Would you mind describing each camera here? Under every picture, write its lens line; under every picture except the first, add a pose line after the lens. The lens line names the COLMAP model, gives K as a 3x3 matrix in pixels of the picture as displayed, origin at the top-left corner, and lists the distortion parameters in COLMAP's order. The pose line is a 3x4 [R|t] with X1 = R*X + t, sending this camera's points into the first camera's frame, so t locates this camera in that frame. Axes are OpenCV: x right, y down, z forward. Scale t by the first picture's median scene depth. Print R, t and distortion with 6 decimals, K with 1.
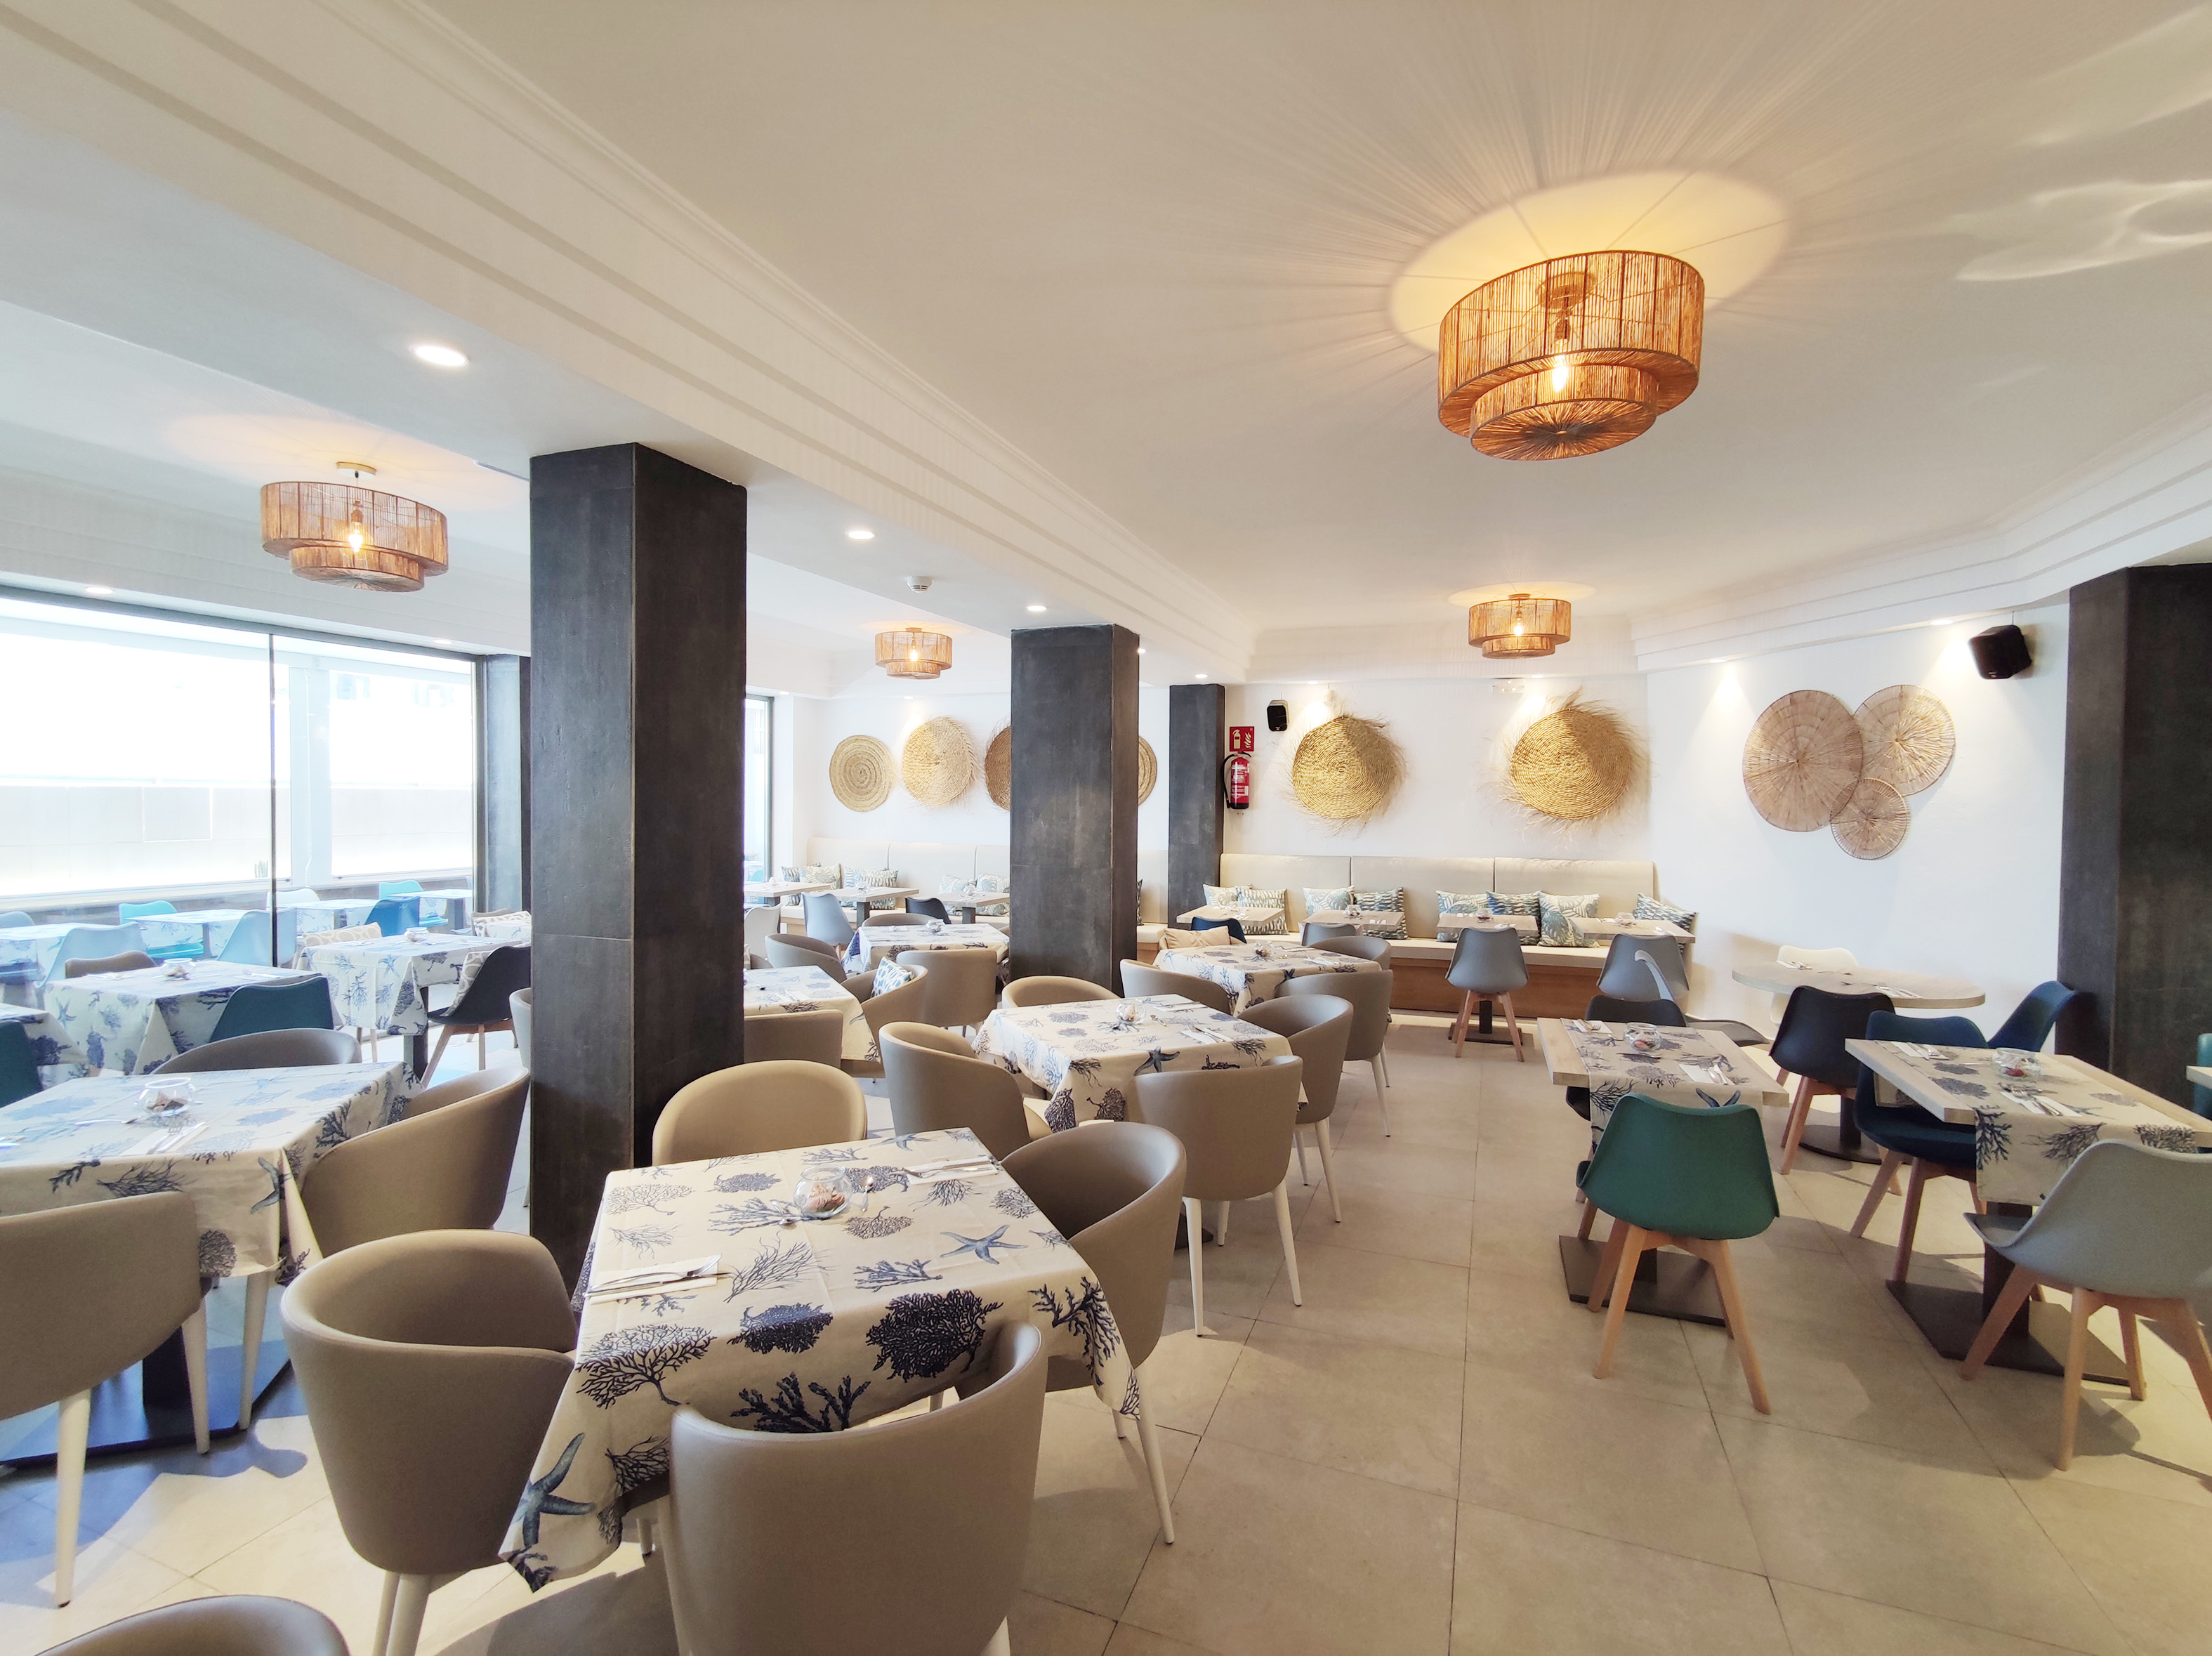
lens RADIAL K [[1029.4, 0, 1106.0], [0, 1029.4, 828.0], [0, 0, 1]] dist [0.009897, -0.000074]
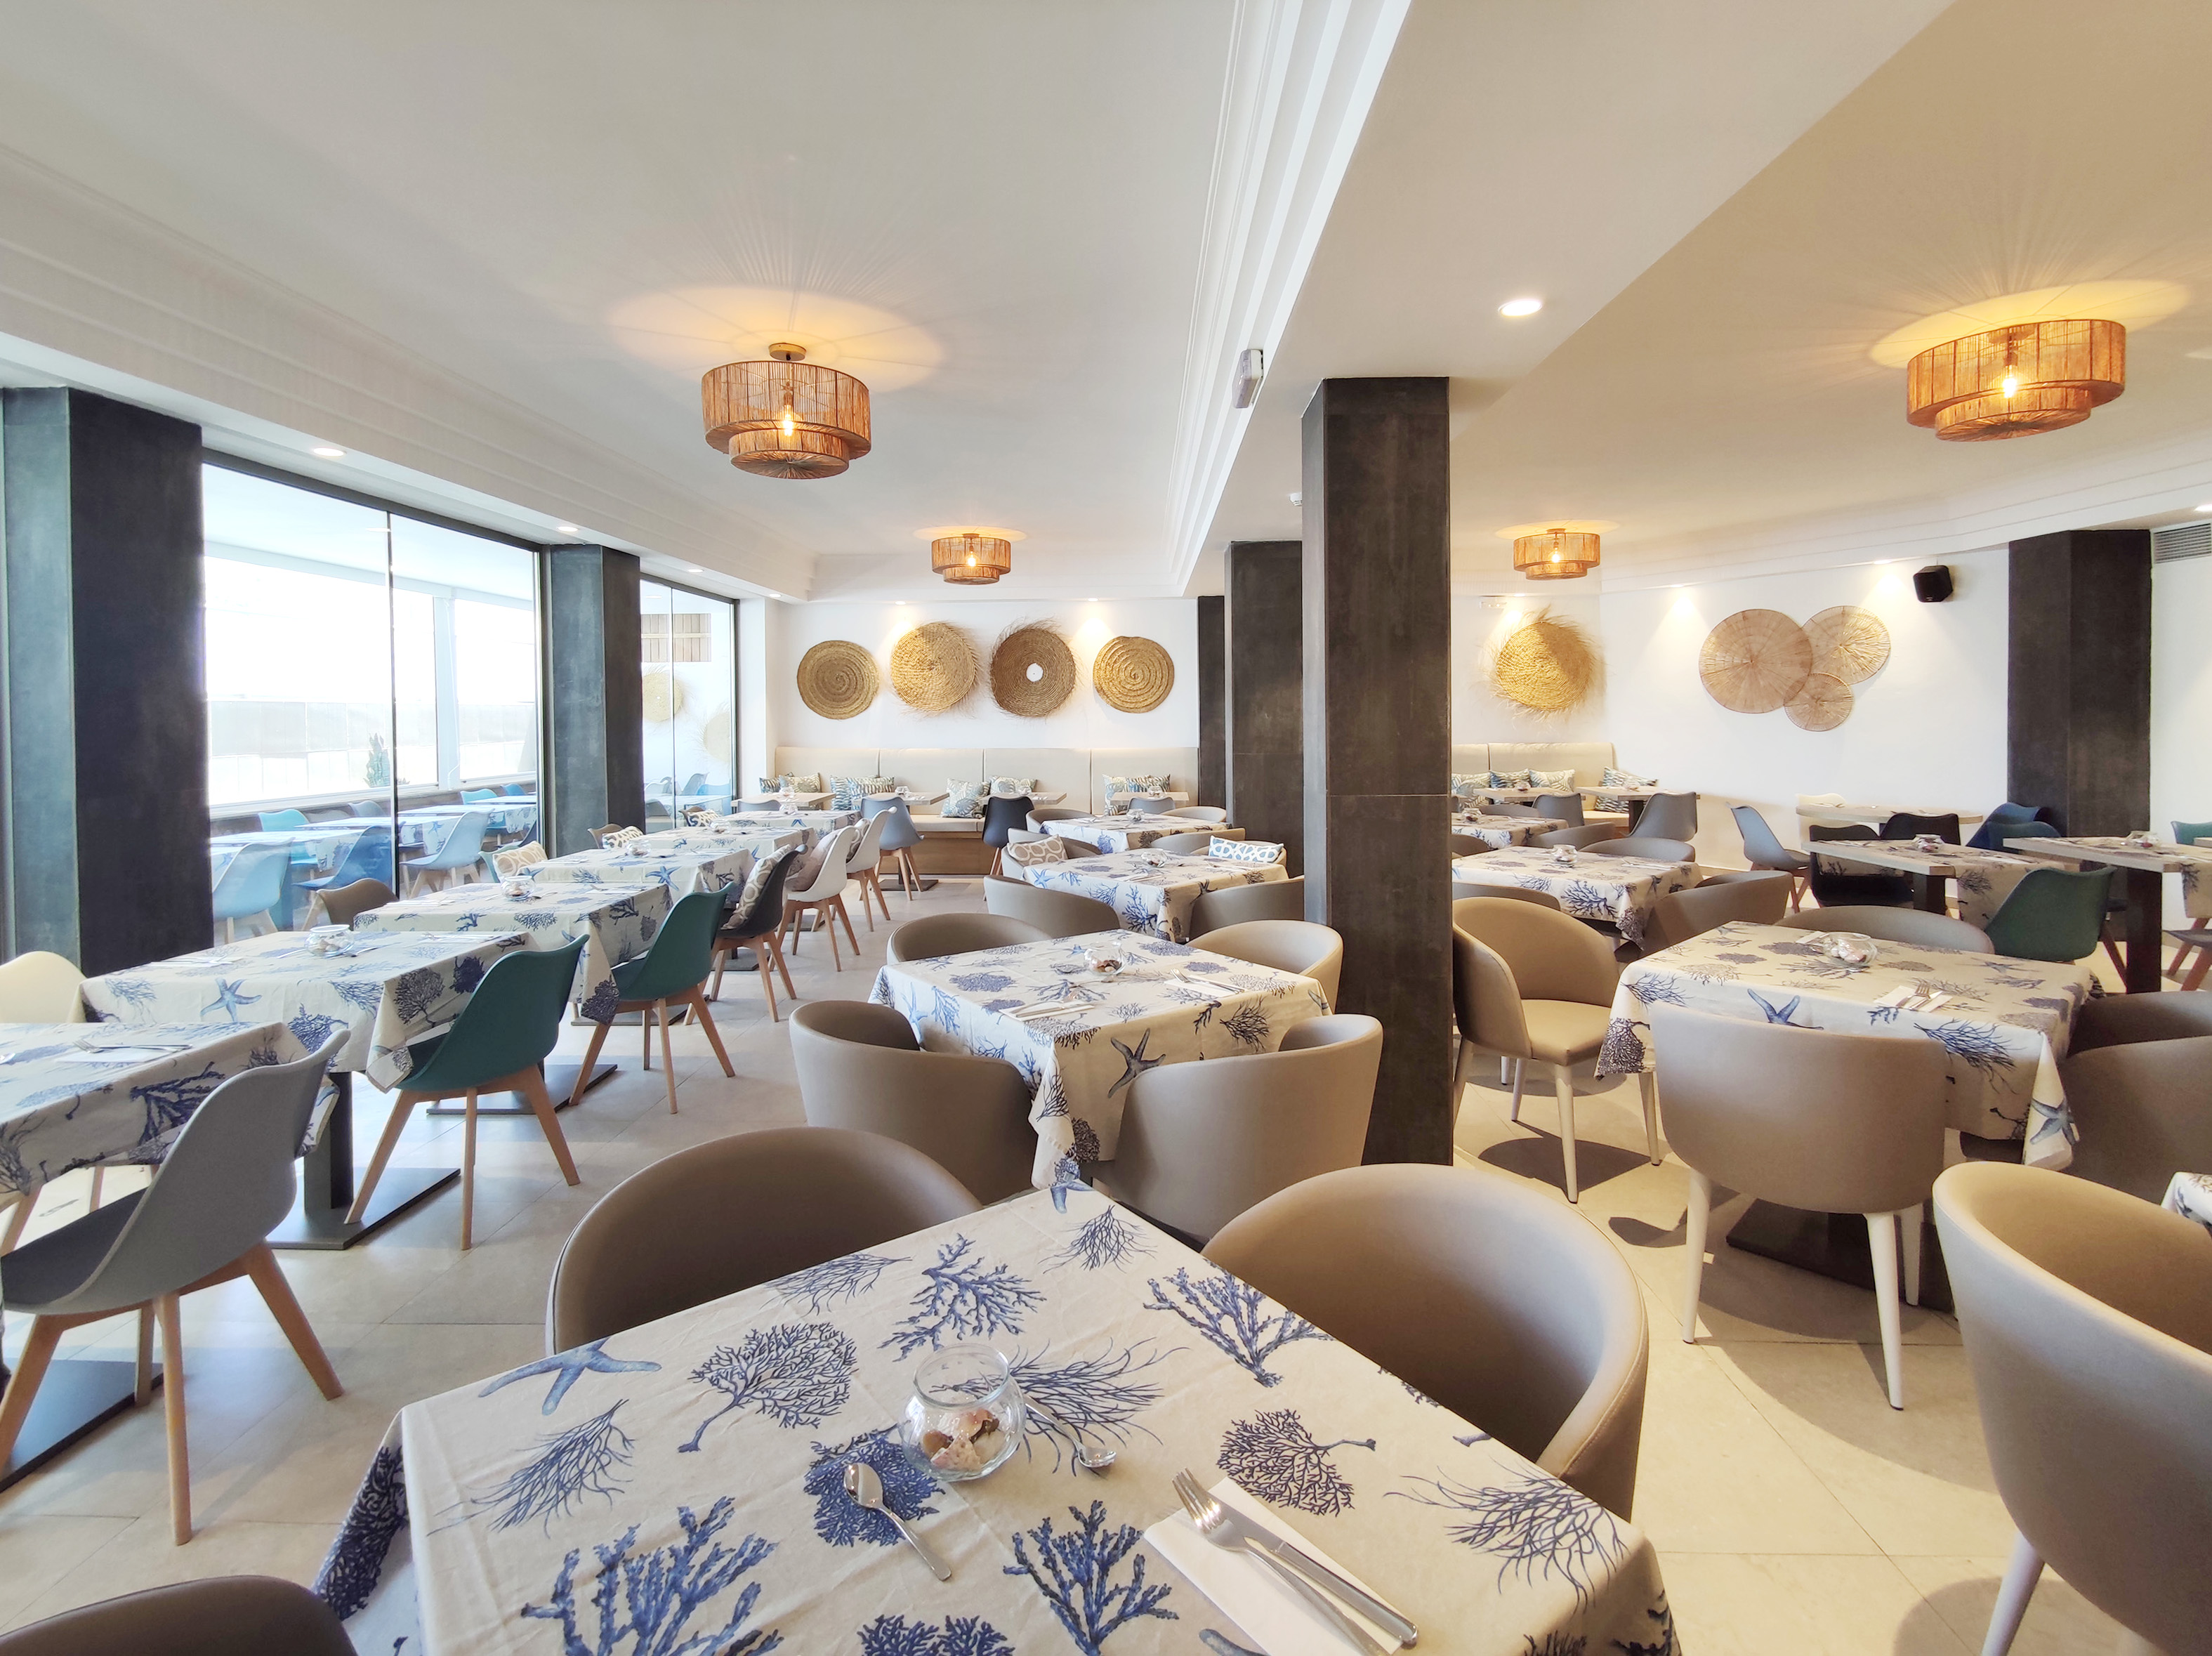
lens RADIAL K [[1029.6, 0, 1071.9], [0, 1029.6, 730.3], [0, 0, 1]] dist [0.012538, 0.000381]
pose [[0.947438, -0.020347, 0.319292, -0.596260], [0.024509, 0.999659, -0.009023, 0.015701], [-0.318999, 0.016374, 0.947614, 0.002454]]
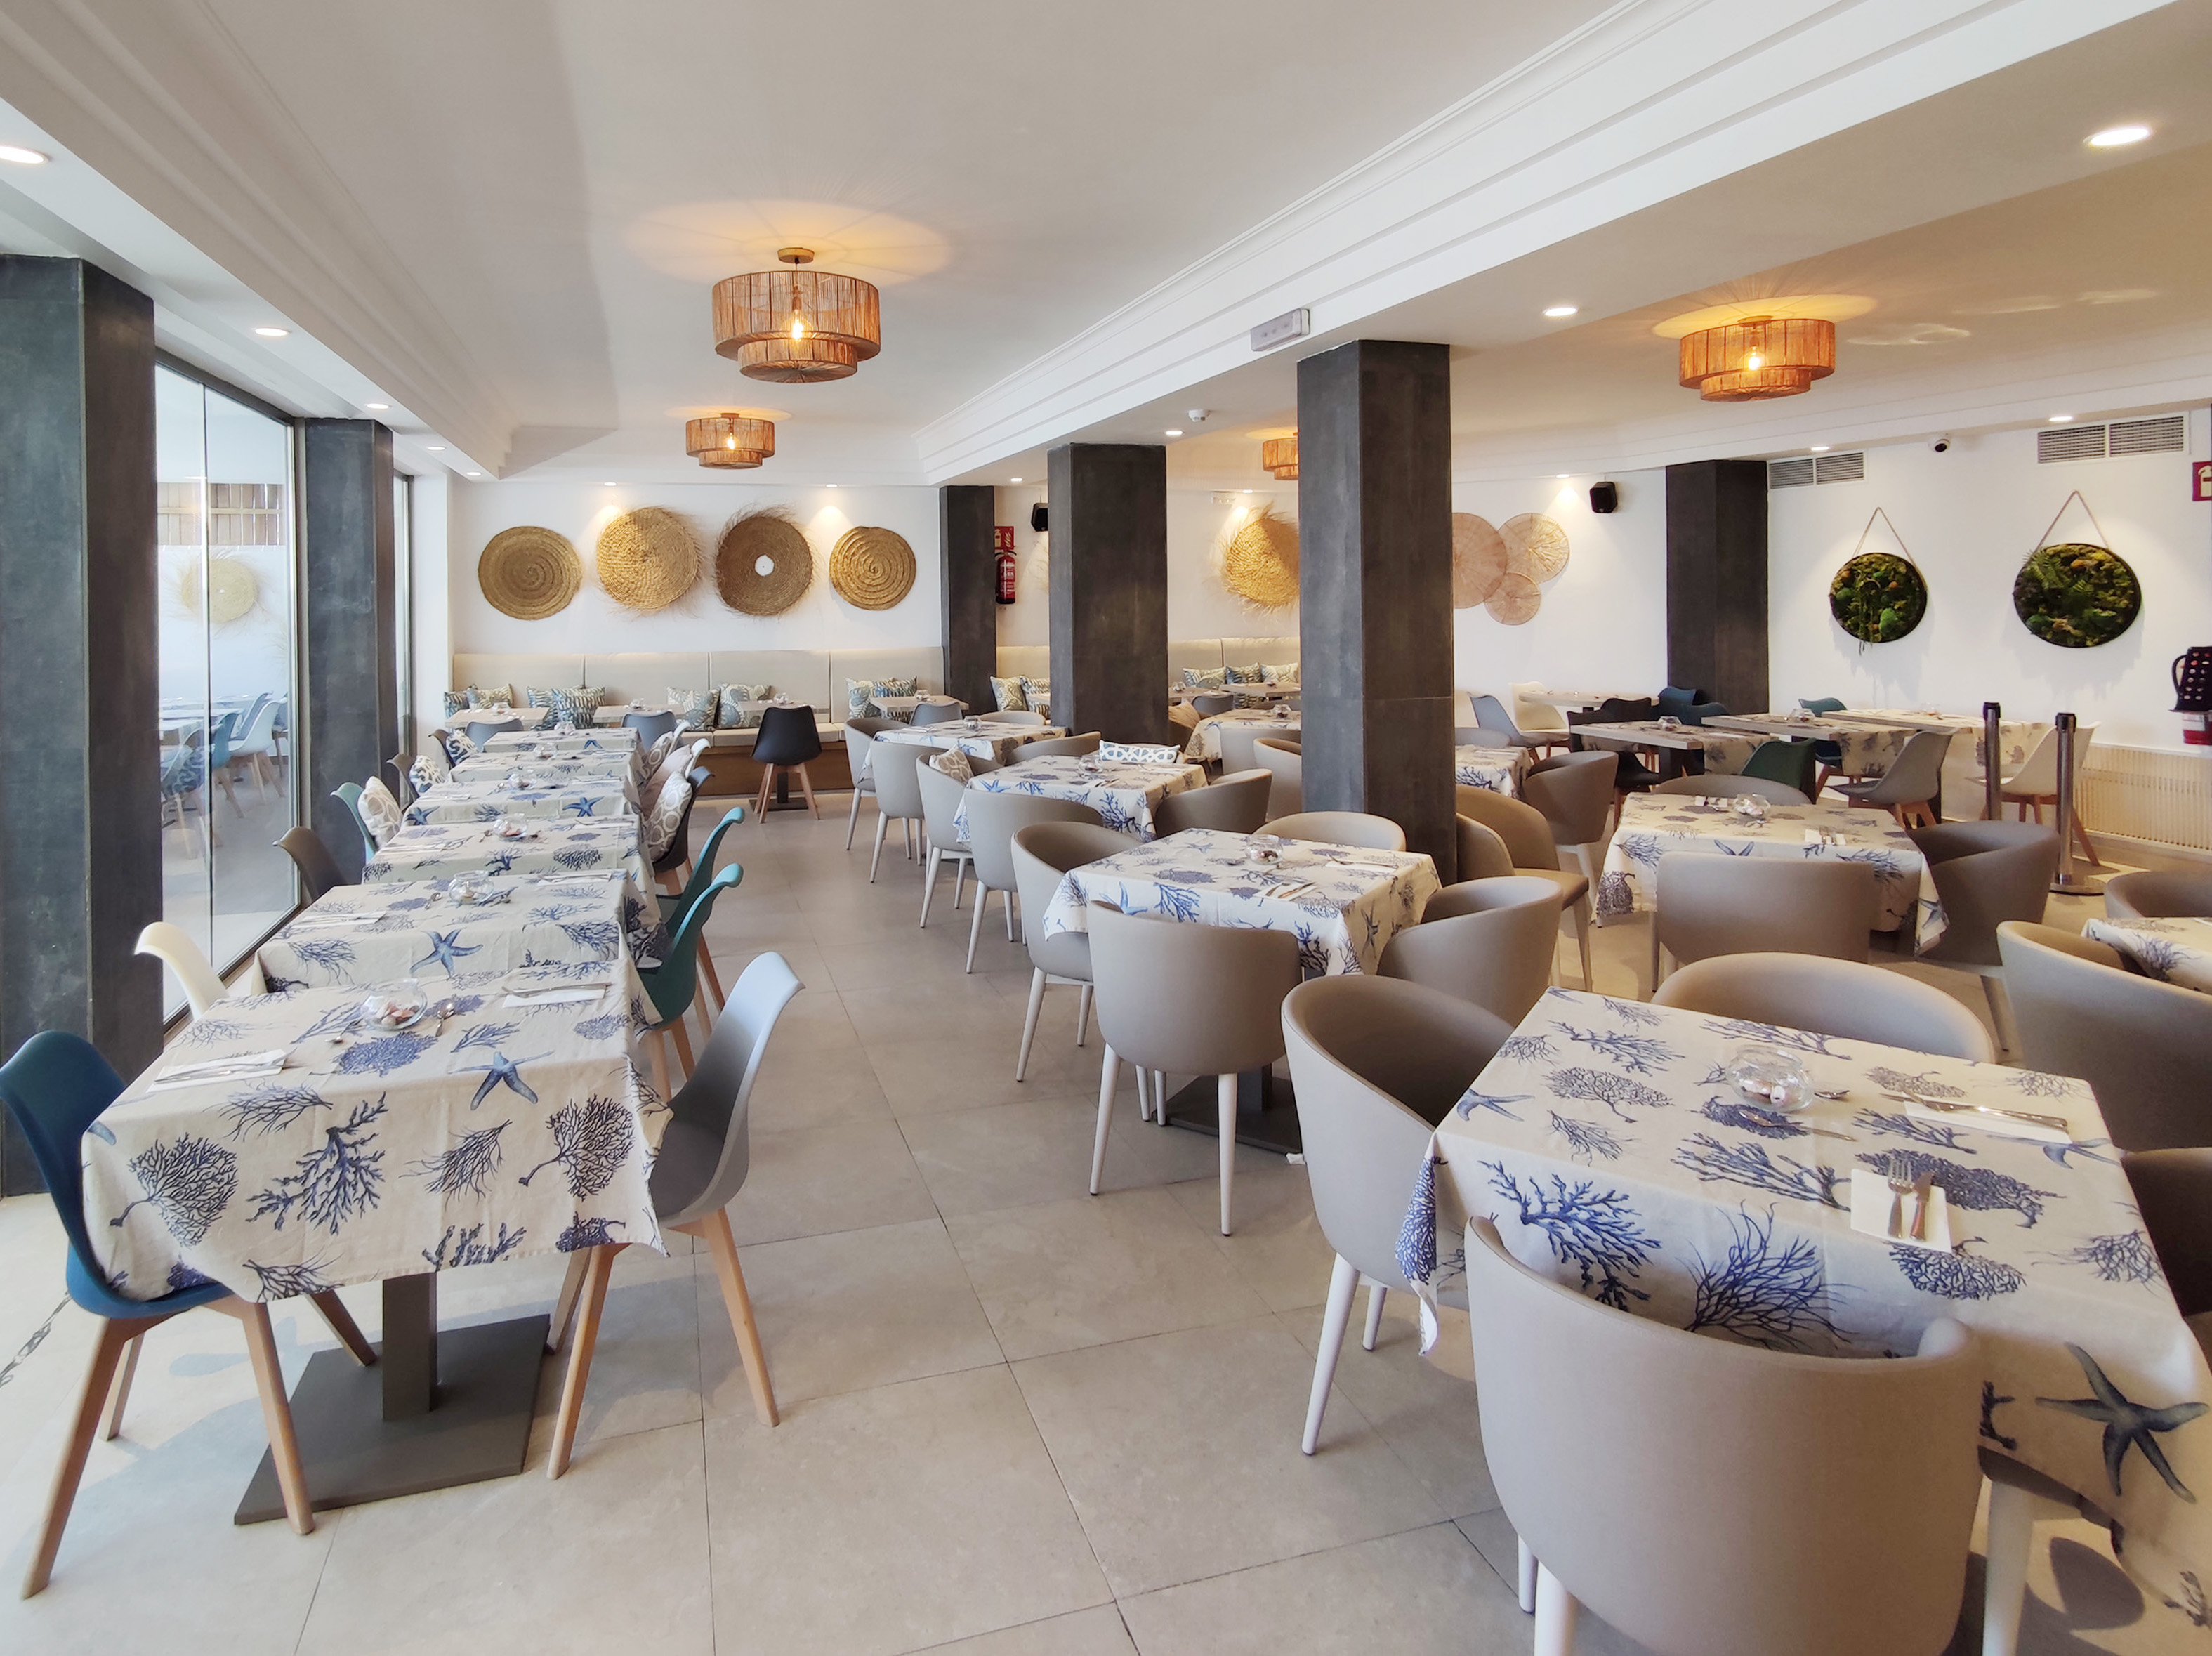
lens RADIAL K [[1217.5, 0, 958.4], [0, 1217.5, 591.7], [0, 0, 1]] dist [0.001847, 0.016291]
pose [[0.807934, -0.014845, 0.589086, -0.902975], [0.033960, 0.999194, -0.021397, -0.007789], [-0.588294, 0.037292, 0.807787, 0.019464]]
